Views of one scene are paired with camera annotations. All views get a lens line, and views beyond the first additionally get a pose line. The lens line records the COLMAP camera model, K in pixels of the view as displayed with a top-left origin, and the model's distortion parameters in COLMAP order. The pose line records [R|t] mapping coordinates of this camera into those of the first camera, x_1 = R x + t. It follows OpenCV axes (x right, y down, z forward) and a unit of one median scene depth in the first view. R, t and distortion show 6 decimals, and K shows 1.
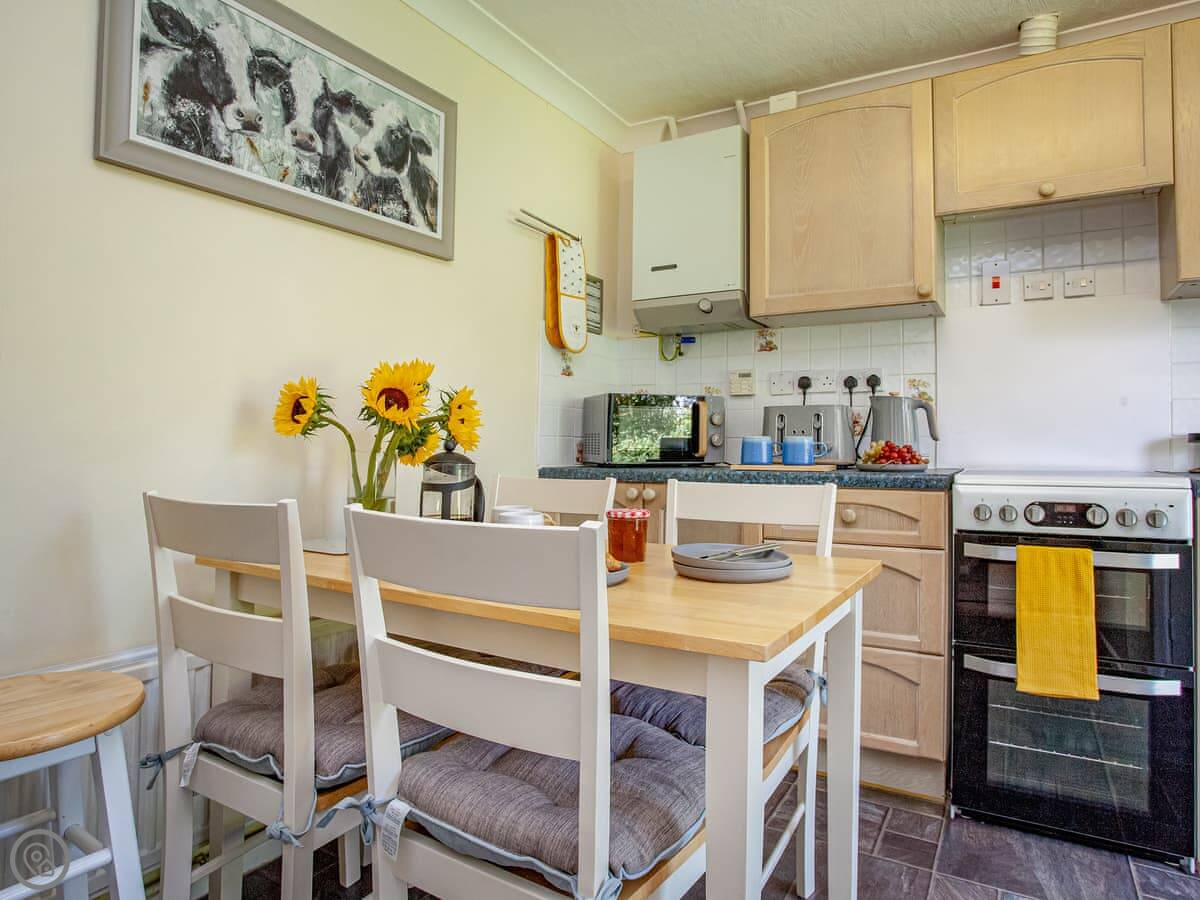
lens RADIAL K [[704.5, 0, 600.6], [0, 704.5, 409.2], [0, 0, 1]] dist [-0.092534, 0.050013]
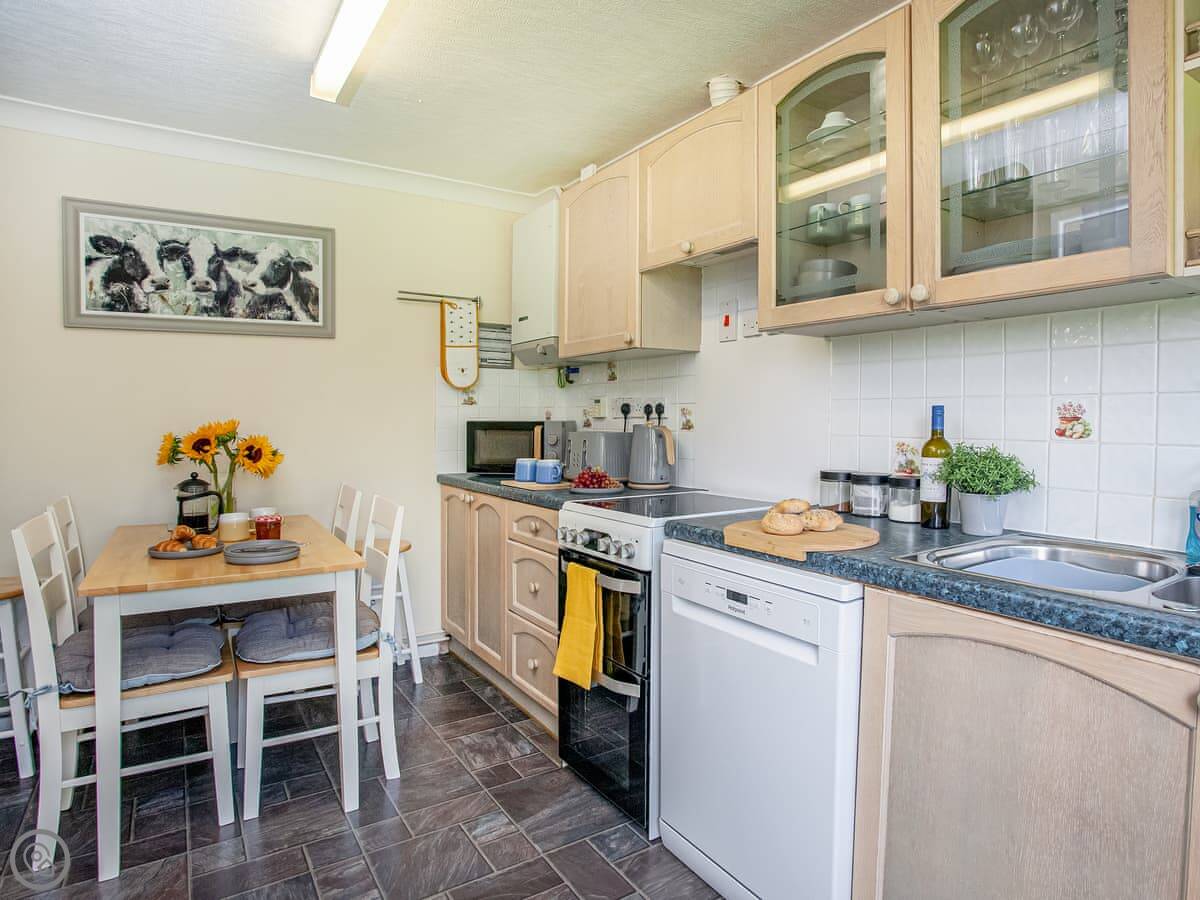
lens RADIAL K [[680.9, 0, 616.1], [0, 680.9, 417.3], [0, 0, 1]] dist [-0.081882, 0.045888]
pose [[0.908084, -0.005671, -0.418749, 1.115901], [0.024068, 0.998962, 0.038666, -0.101044], [0.418095, -0.045190, 0.907279, -0.067197]]
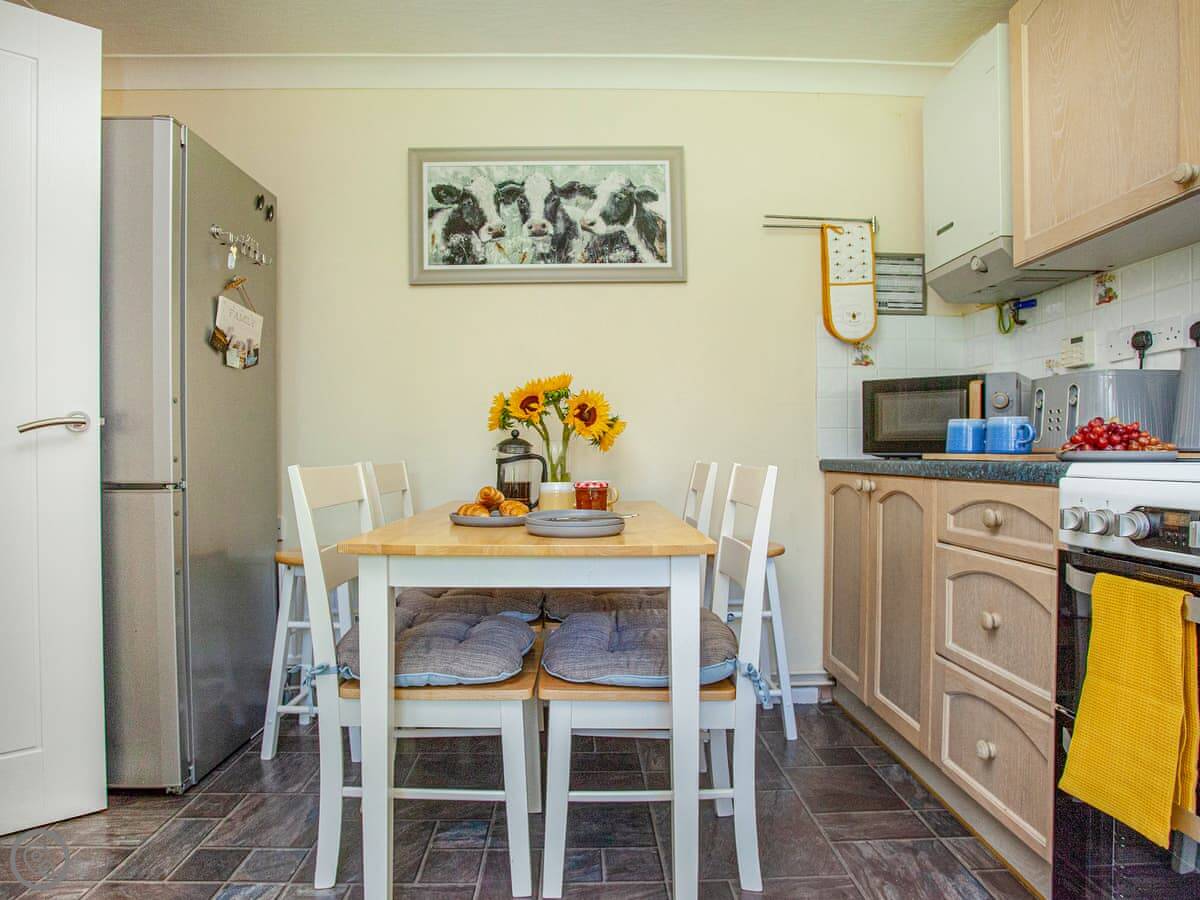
lens RADIAL K [[695.4, 0, 592.1], [0, 695.4, 448.0], [0, 0, 1]] dist [-0.089472, 0.048500]
pose [[0.546914, -0.009921, -0.837130, 0.808865], [0.044078, 0.998884, 0.016959, 0.049743], [0.836028, -0.046174, 0.546741, 0.257557]]
